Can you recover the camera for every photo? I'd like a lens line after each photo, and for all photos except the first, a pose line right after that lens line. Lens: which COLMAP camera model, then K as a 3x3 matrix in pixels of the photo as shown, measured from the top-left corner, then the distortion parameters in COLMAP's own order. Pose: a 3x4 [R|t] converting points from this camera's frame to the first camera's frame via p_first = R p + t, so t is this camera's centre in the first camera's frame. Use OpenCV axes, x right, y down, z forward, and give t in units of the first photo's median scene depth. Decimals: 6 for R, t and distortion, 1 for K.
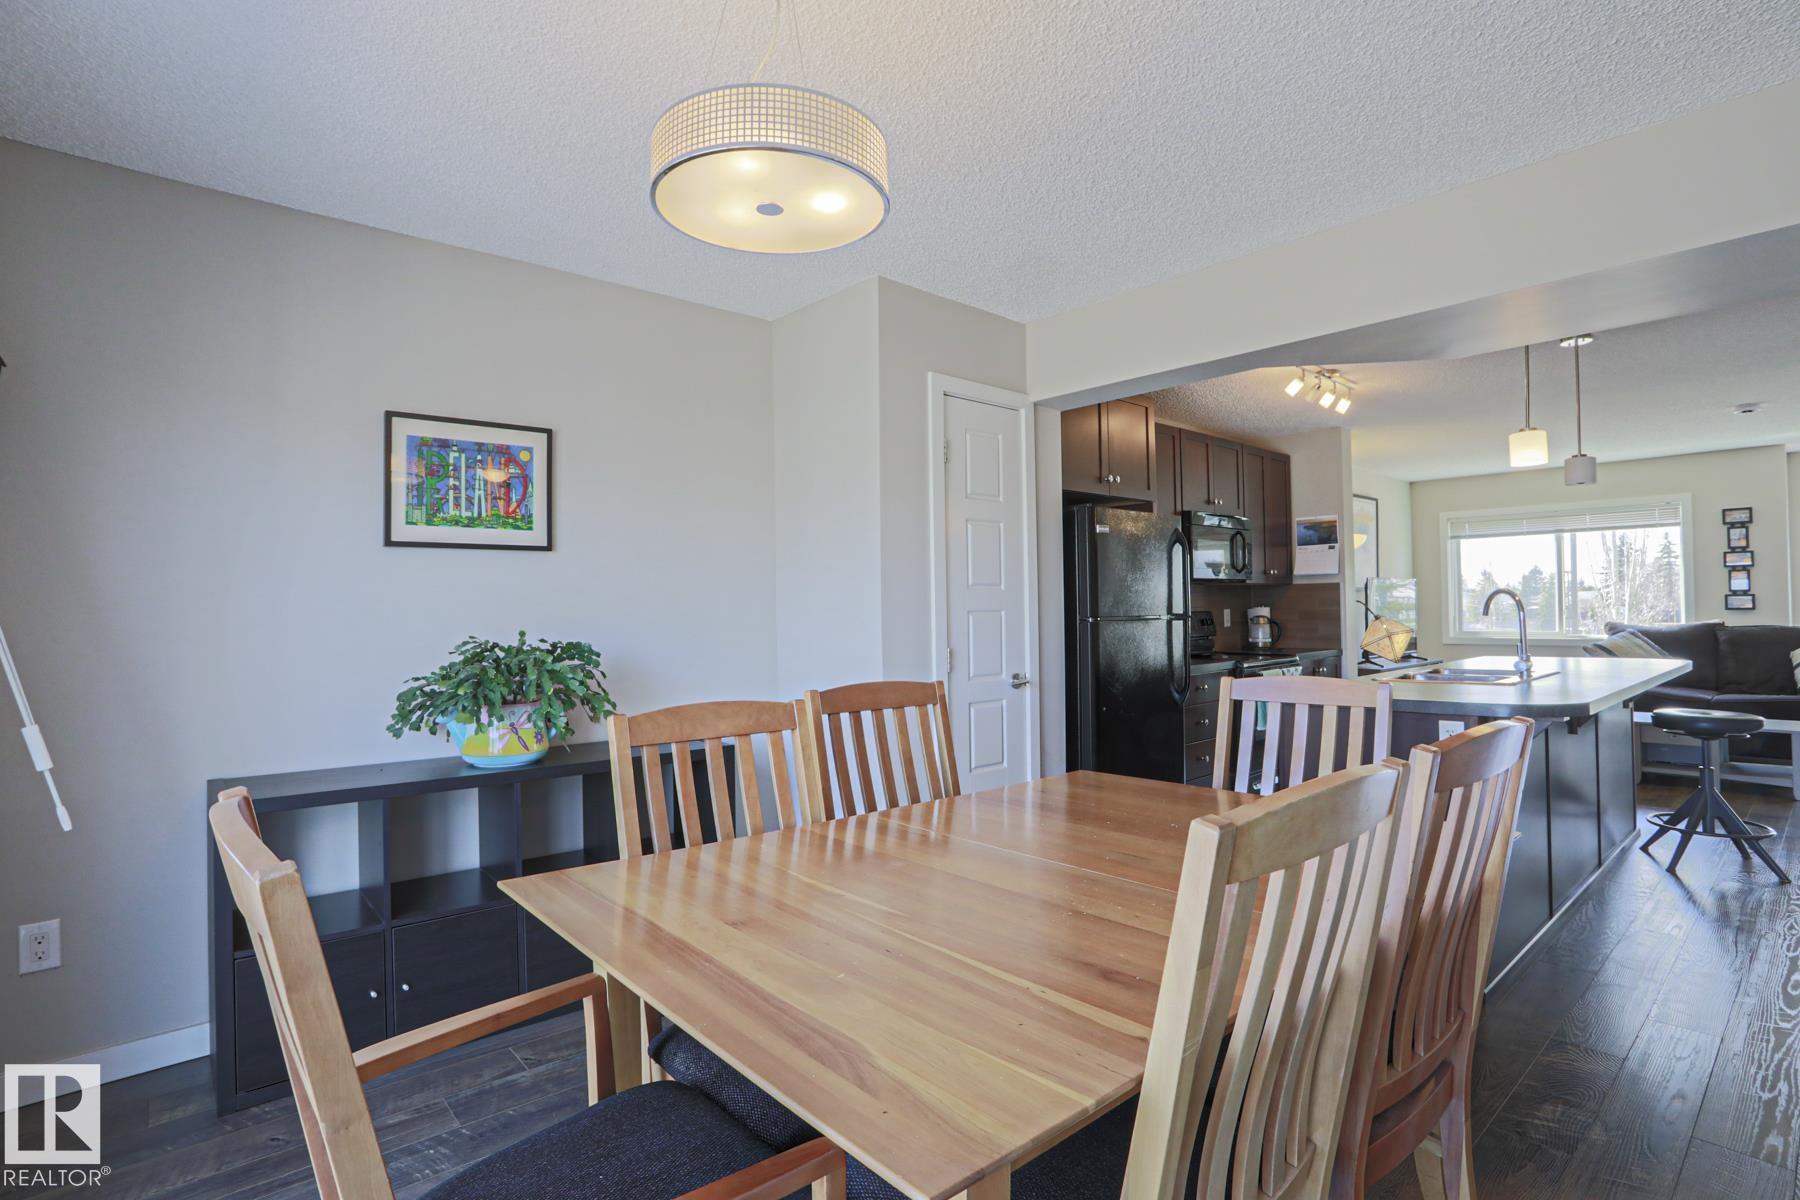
lens RADIAL K [[873.4, 0, 891.4], [0, 873.4, 595.1], [0, 0, 1]] dist [-0.063955, 0.024786]
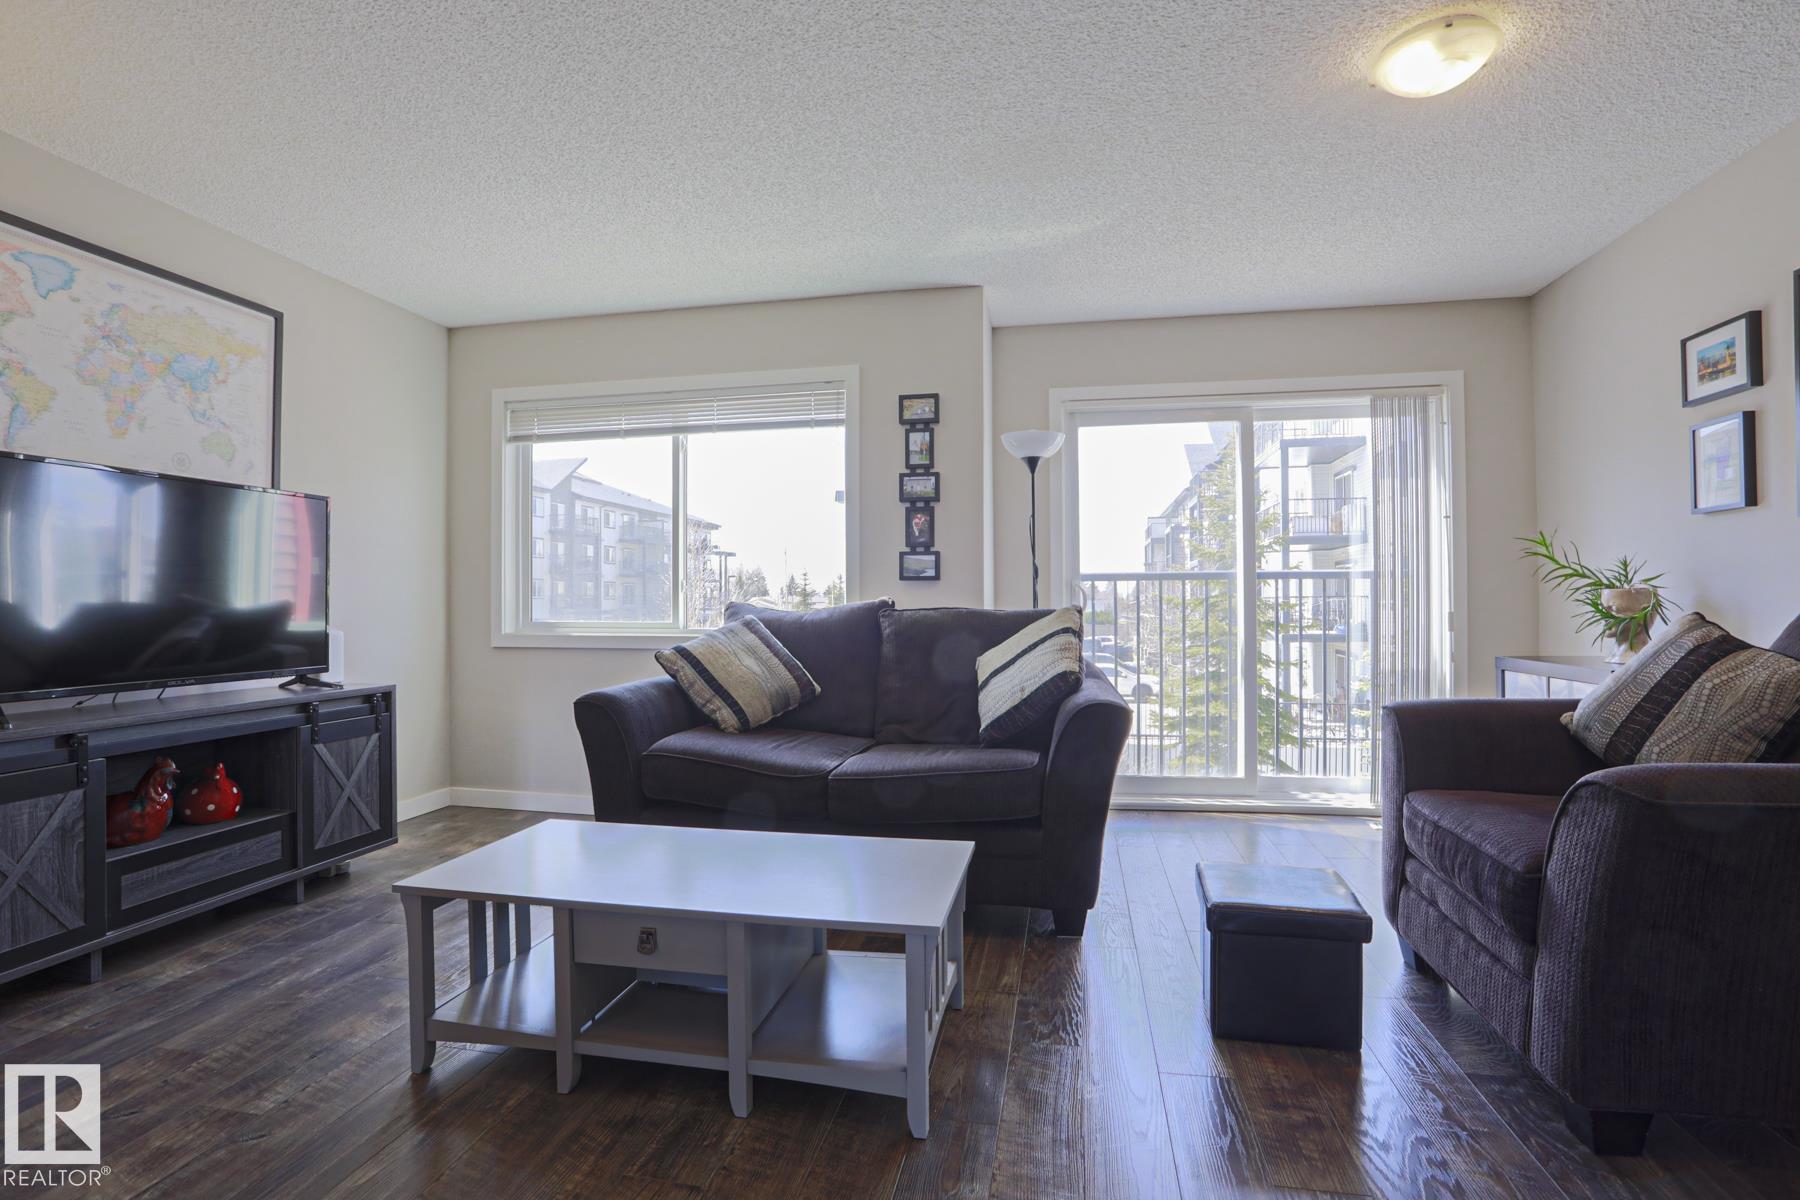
lens RADIAL K [[873.4, 0, 888.7], [0, 873.4, 599.4], [0, 0, 1]] dist [-0.063955, 0.024786]
pose [[0.797366, 0.013704, 0.603340, 0.726048], [-0.017338, 0.999850, 0.000204, 0.034053], [-0.603247, -0.010624, 0.797484, 0.621125]]
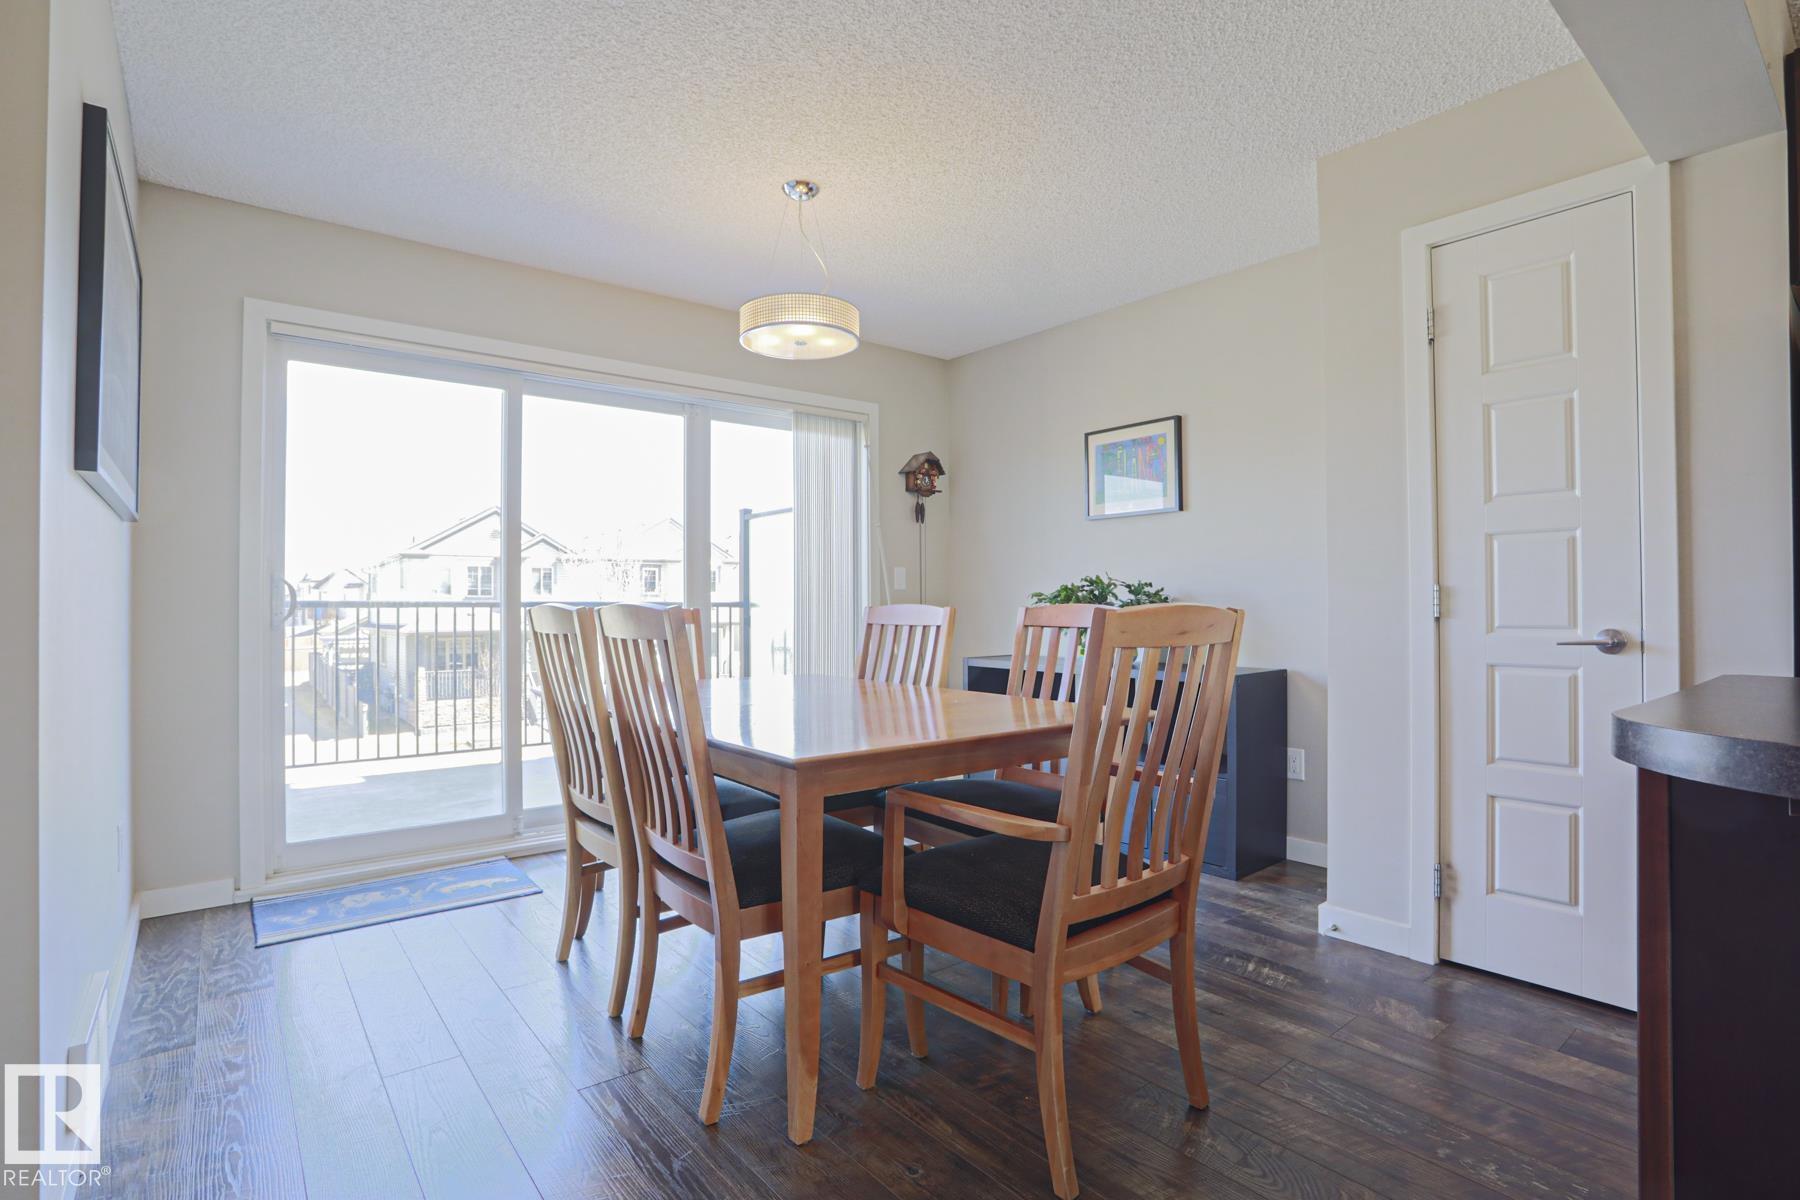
lens RADIAL K [[873.4, 0, 914.4], [0, 873.4, 604.1], [0, 0, 1]] dist [-0.063955, 0.024786]
pose [[-0.020922, 0.009425, -0.999737, 0.441914], [0.019832, 0.999763, 0.009010, 0.033870], [0.999584, -0.019638, -0.021103, 0.310335]]
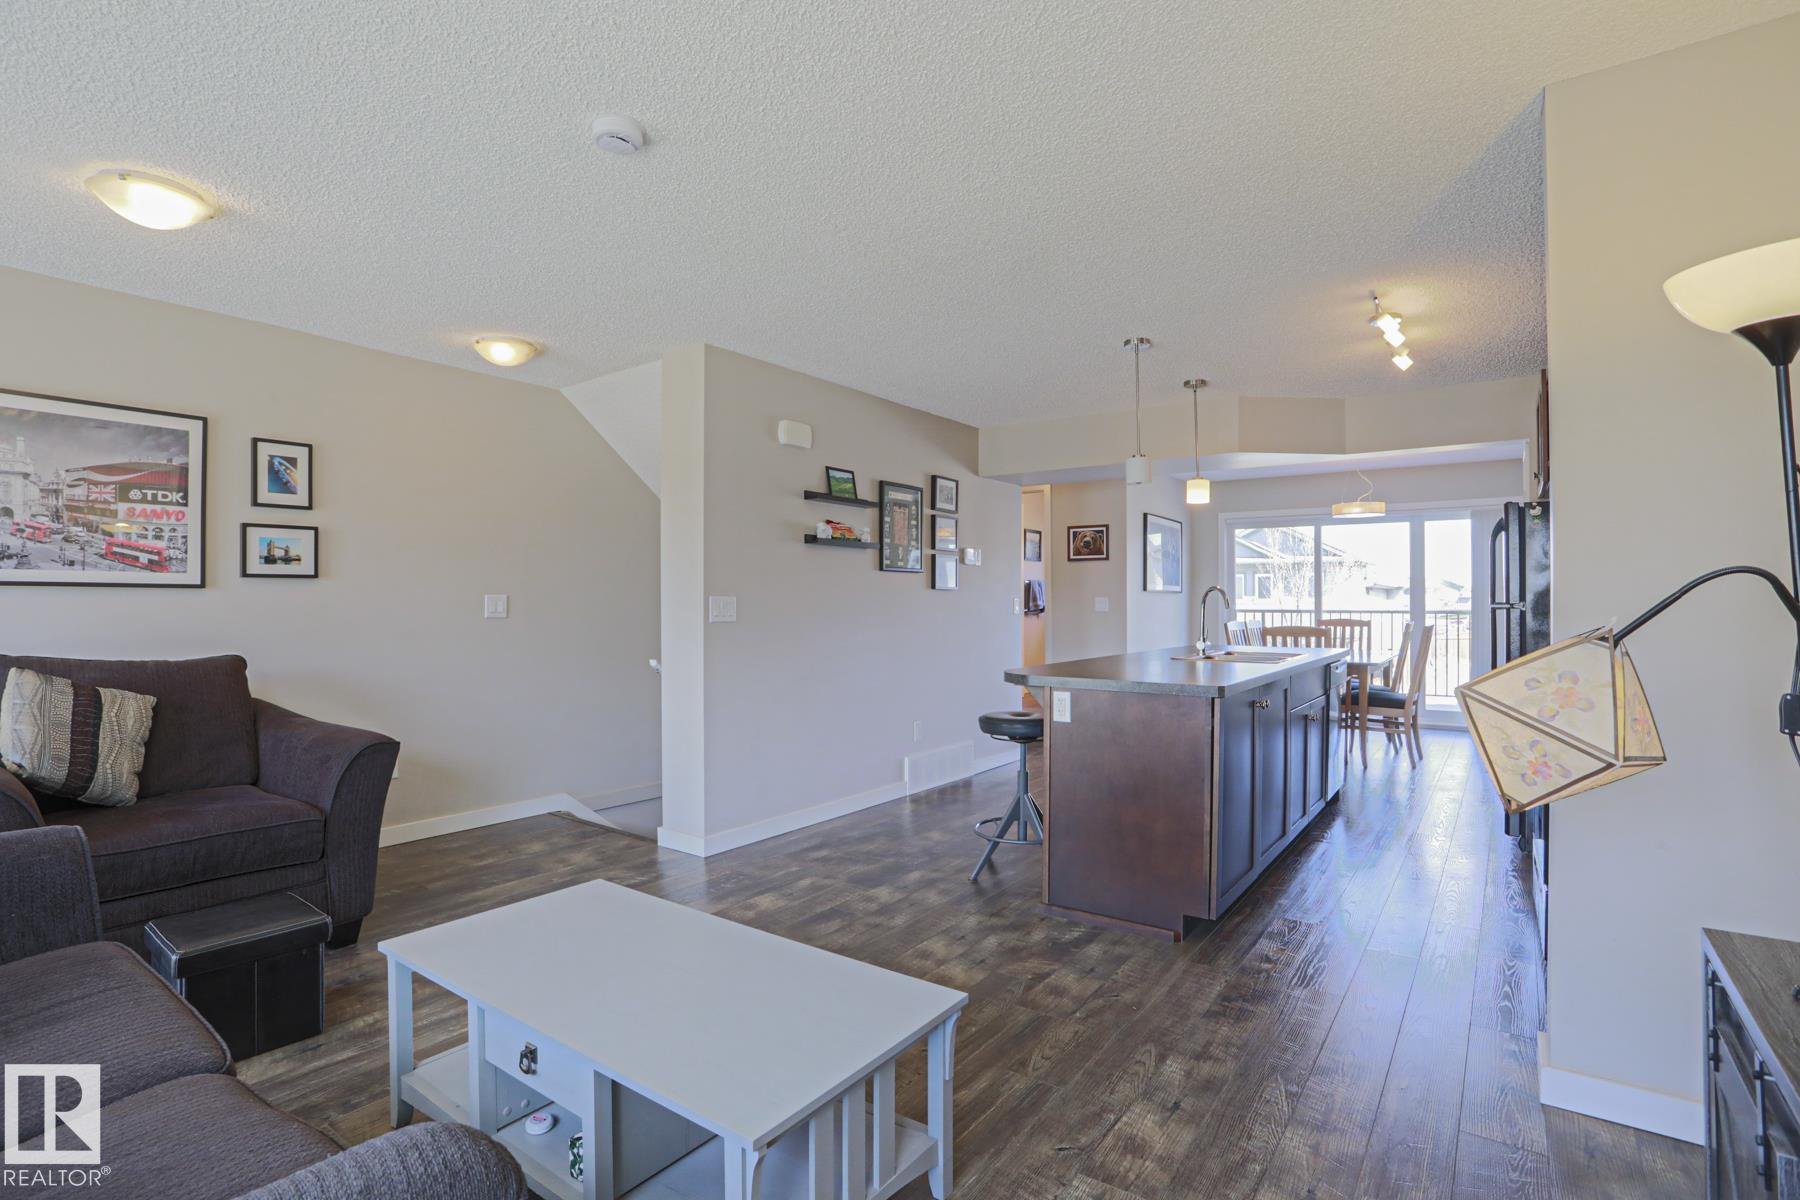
lens RADIAL K [[873.4, 0, 894.8], [0, 873.4, 596.3], [0, 0, 1]] dist [-0.063955, 0.024786]
pose [[-0.972820, 0.014298, -0.231121, 0.857370], [0.019503, 0.999605, -0.020252, 0.014115], [0.230740, -0.024209, -0.972714, 1.243354]]
